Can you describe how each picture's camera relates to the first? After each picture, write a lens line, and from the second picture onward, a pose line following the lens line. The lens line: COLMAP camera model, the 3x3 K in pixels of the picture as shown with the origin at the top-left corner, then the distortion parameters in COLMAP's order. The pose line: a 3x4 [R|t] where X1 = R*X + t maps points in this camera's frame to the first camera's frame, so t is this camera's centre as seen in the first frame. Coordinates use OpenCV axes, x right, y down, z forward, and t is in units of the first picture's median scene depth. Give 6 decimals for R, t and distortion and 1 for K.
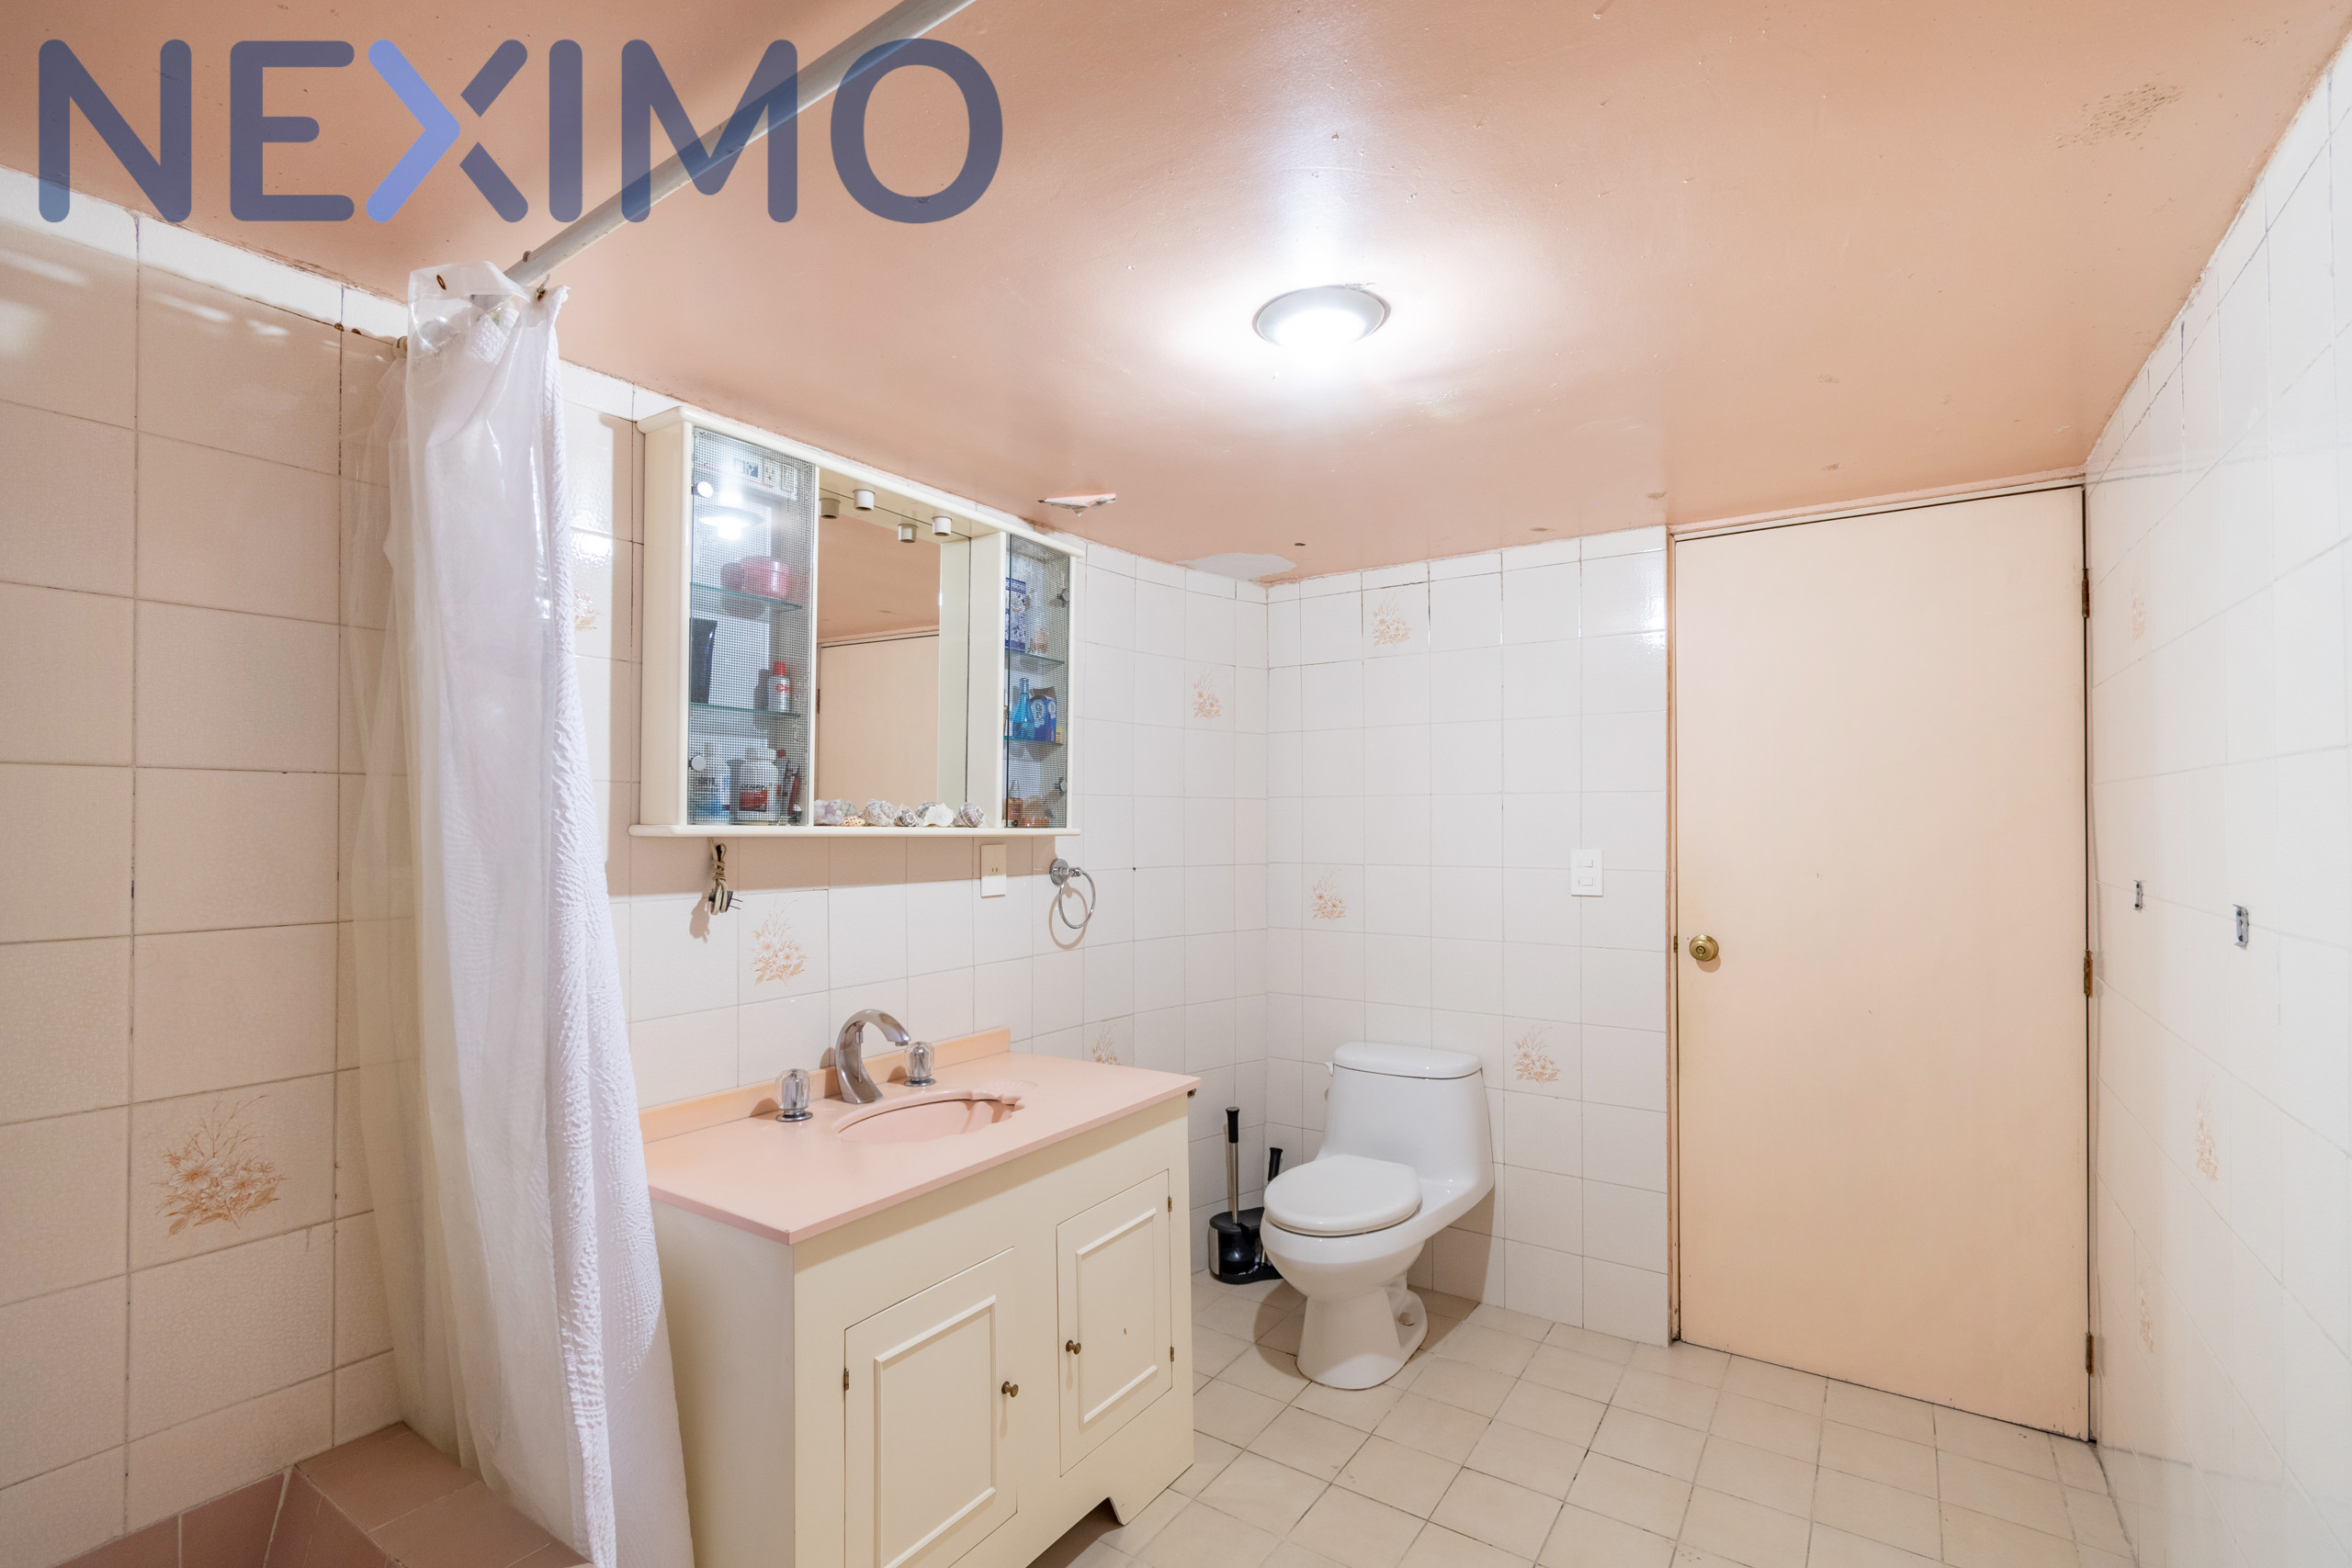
lens RADIAL K [[1037.7, 0, 1163.1], [0, 1037.7, 785.8], [0, 0, 1]] dist [-0.000464, 0.000085]
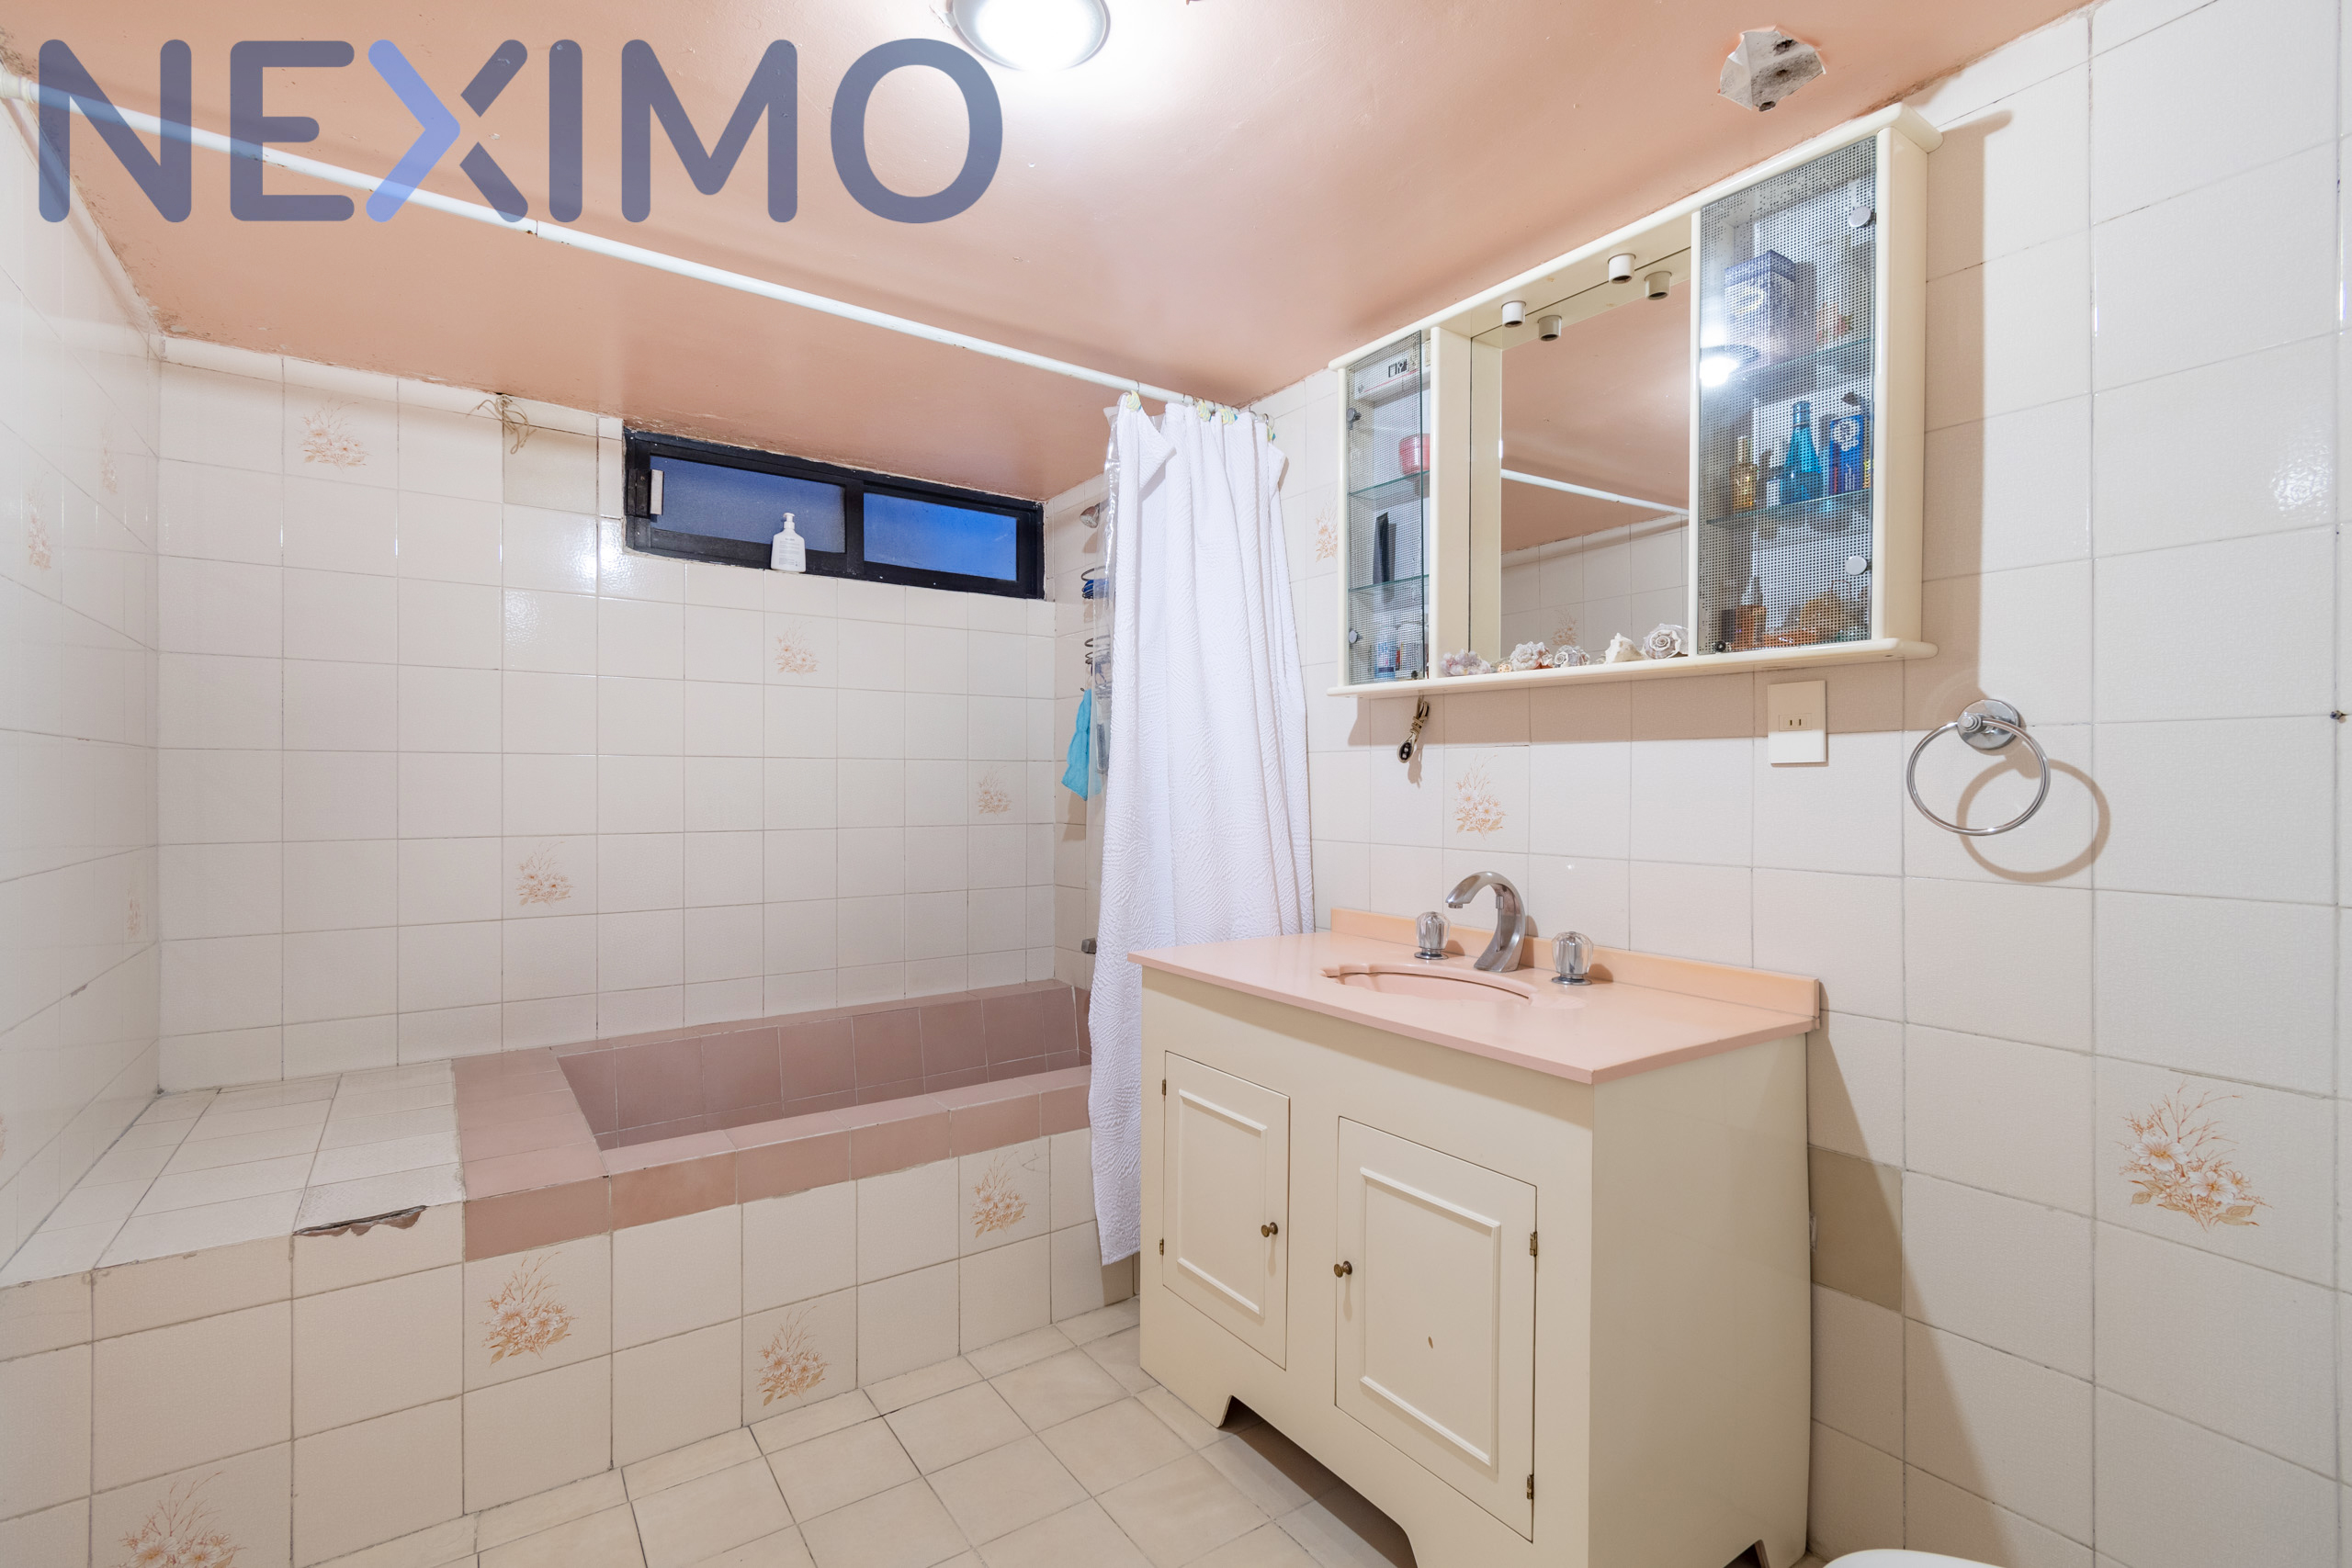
lens RADIAL K [[1037.7, 0, 1163.1], [0, 1037.7, 785.8], [0, 0, 1]] dist [-0.000464, 0.000085]
pose [[-0.361348, -0.037668, -0.931670, 0.568010], [-0.013749, 0.999290, -0.035069, 0.149676], [0.932330, 0.000137, -0.361610, 0.891686]]
